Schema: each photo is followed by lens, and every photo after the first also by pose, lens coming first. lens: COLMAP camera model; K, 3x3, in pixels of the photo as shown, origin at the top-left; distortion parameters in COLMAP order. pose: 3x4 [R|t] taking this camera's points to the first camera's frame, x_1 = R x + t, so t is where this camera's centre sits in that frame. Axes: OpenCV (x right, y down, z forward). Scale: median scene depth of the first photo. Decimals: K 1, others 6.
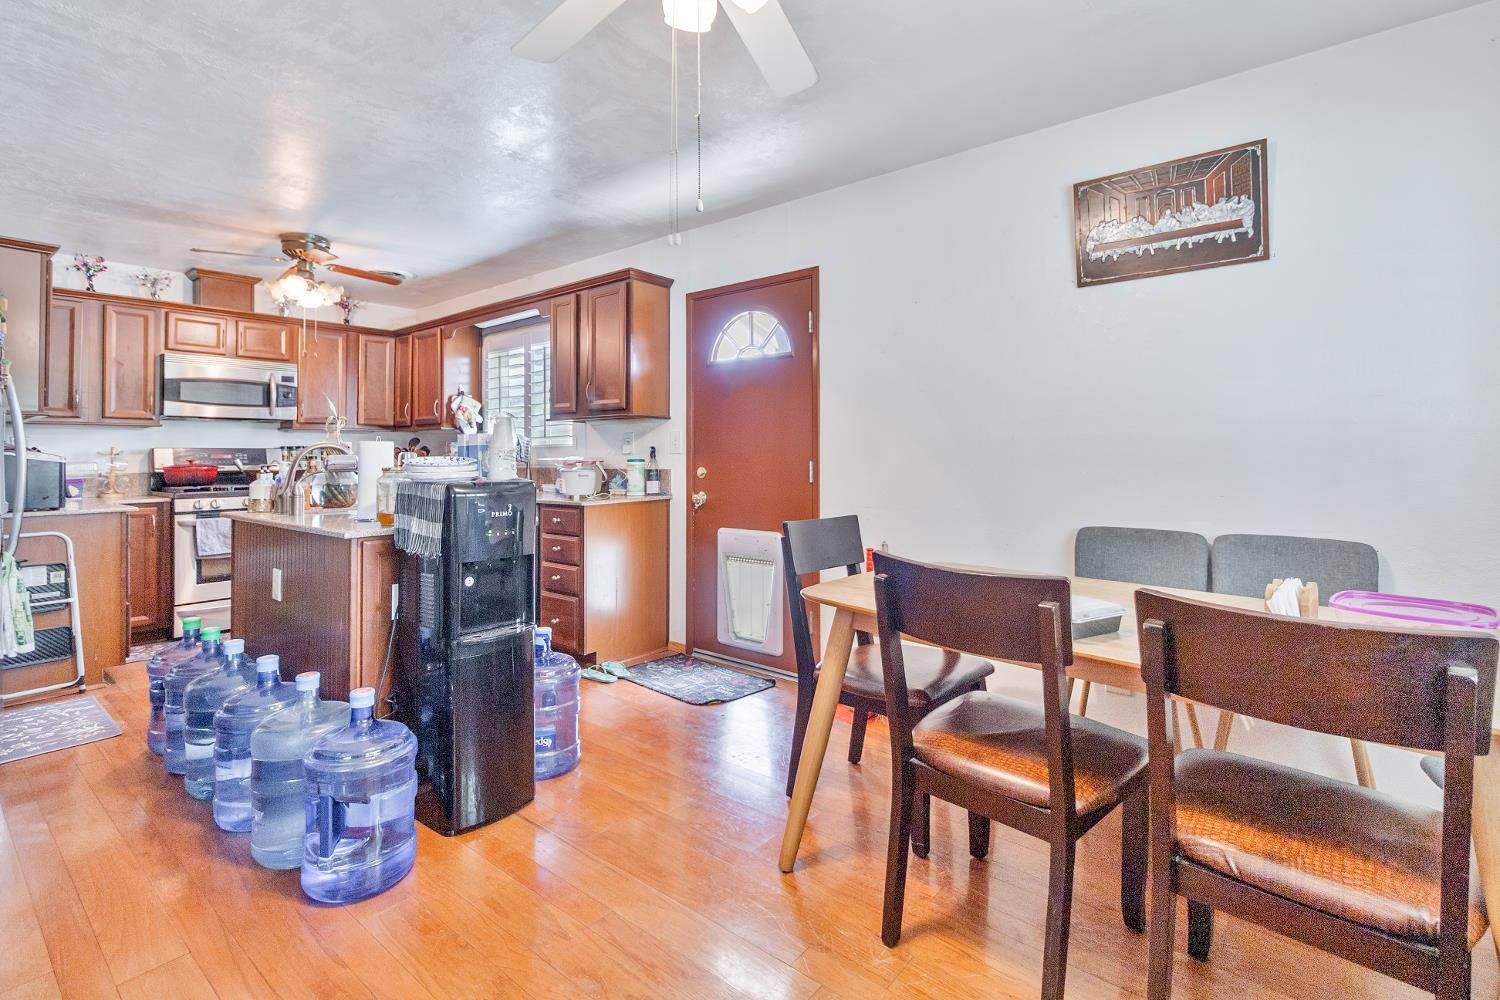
lens RADIAL K [[707.1, 0, 751.7], [0, 707.1, 443.4], [0, 0, 1]] dist [0.001196, -0.000571]
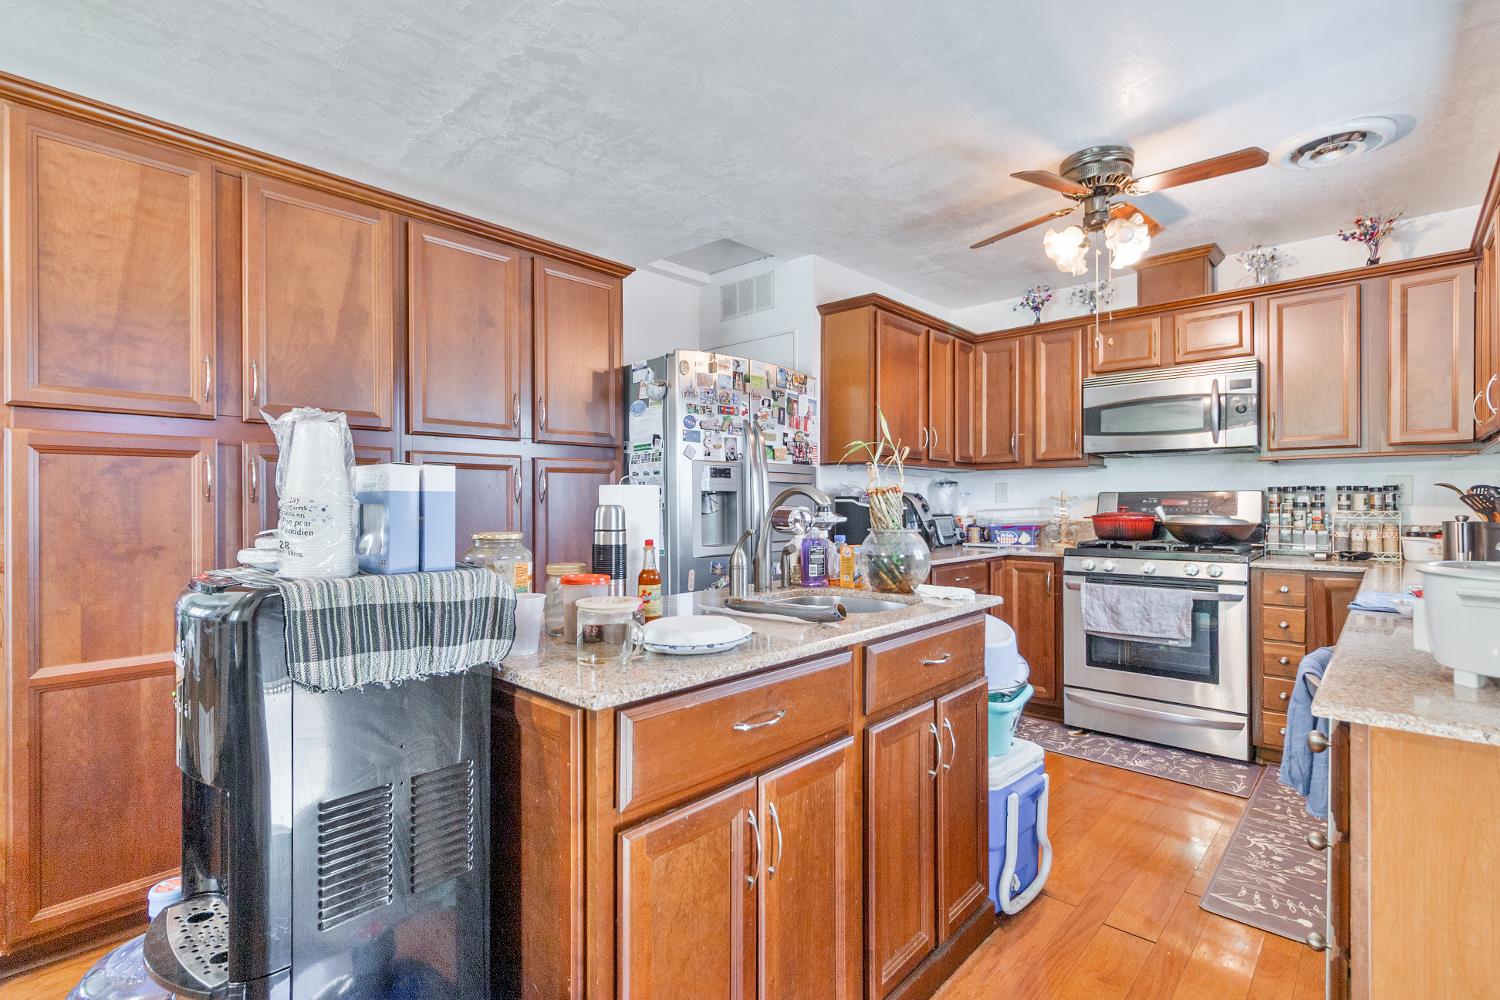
lens RADIAL K [[699.2, 0, 744.6], [0, 699.2, 497.1], [0, 0, 1]] dist [0.001039, 0.000343]
pose [[-0.064739, -0.000023, -0.997902, 0.016269], [0.019913, 0.999801, -0.001315, 0.005347], [0.997704, -0.019957, -0.064725, 0.678783]]
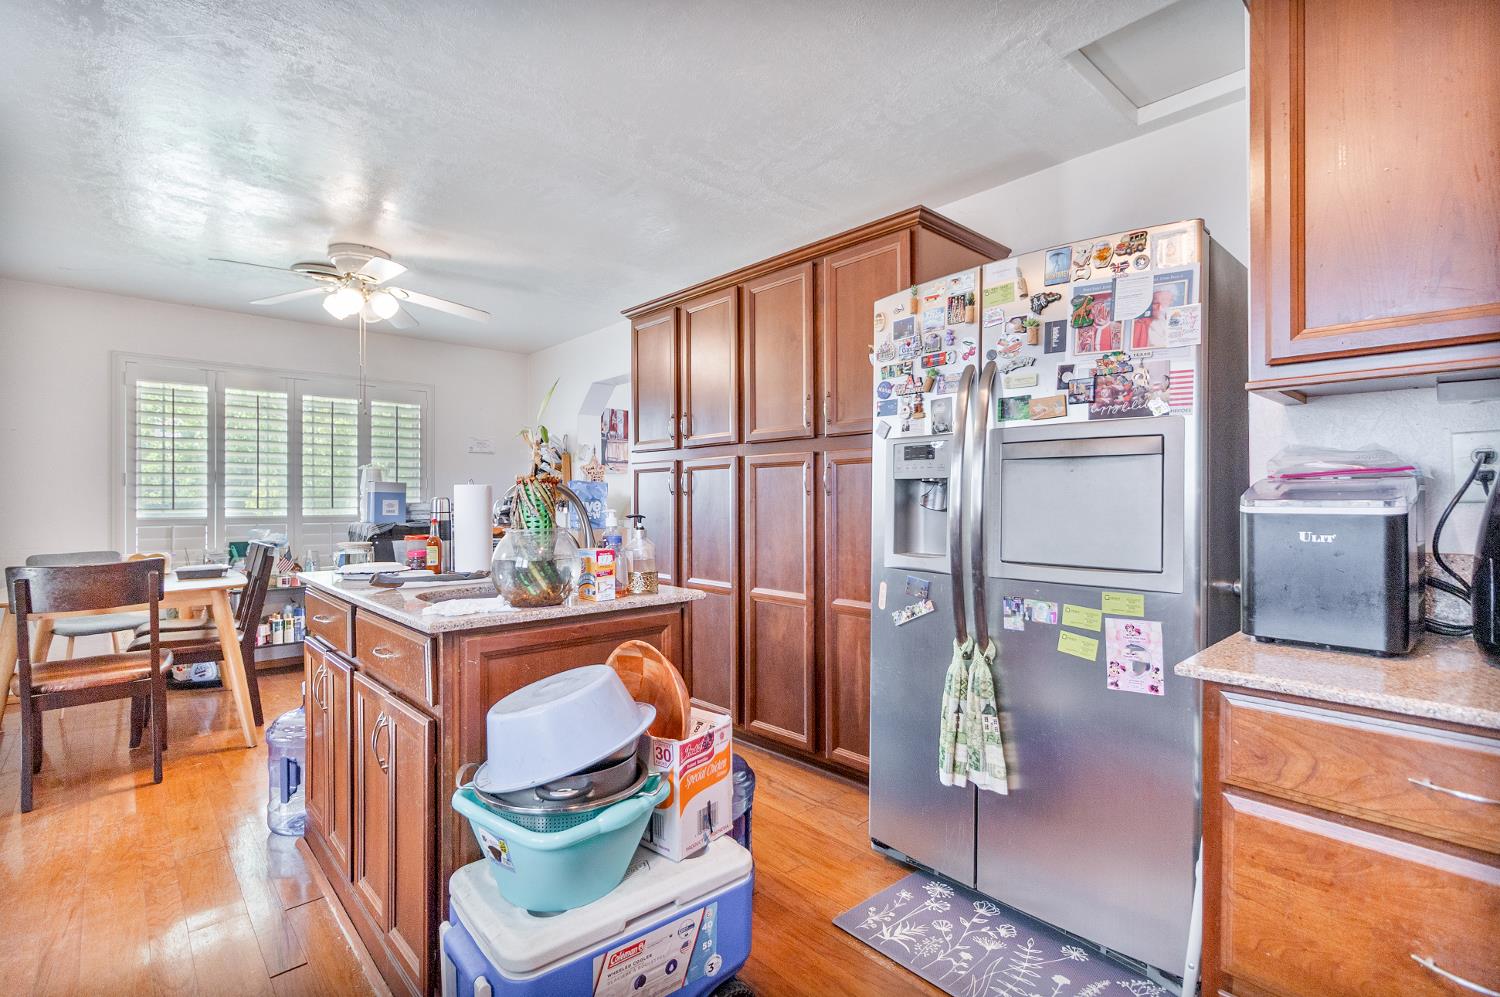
lens RADIAL K [[692.4, 0, 746.9], [0, 692.4, 486.6], [0, 0, 1]] dist [-0.000085, -0.000107]
pose [[-0.989459, 0.011451, 0.144359, -0.595756], [0.006932, 0.999471, -0.031770, 0.017766], [-0.144646, -0.030435, -0.989015, 1.087314]]
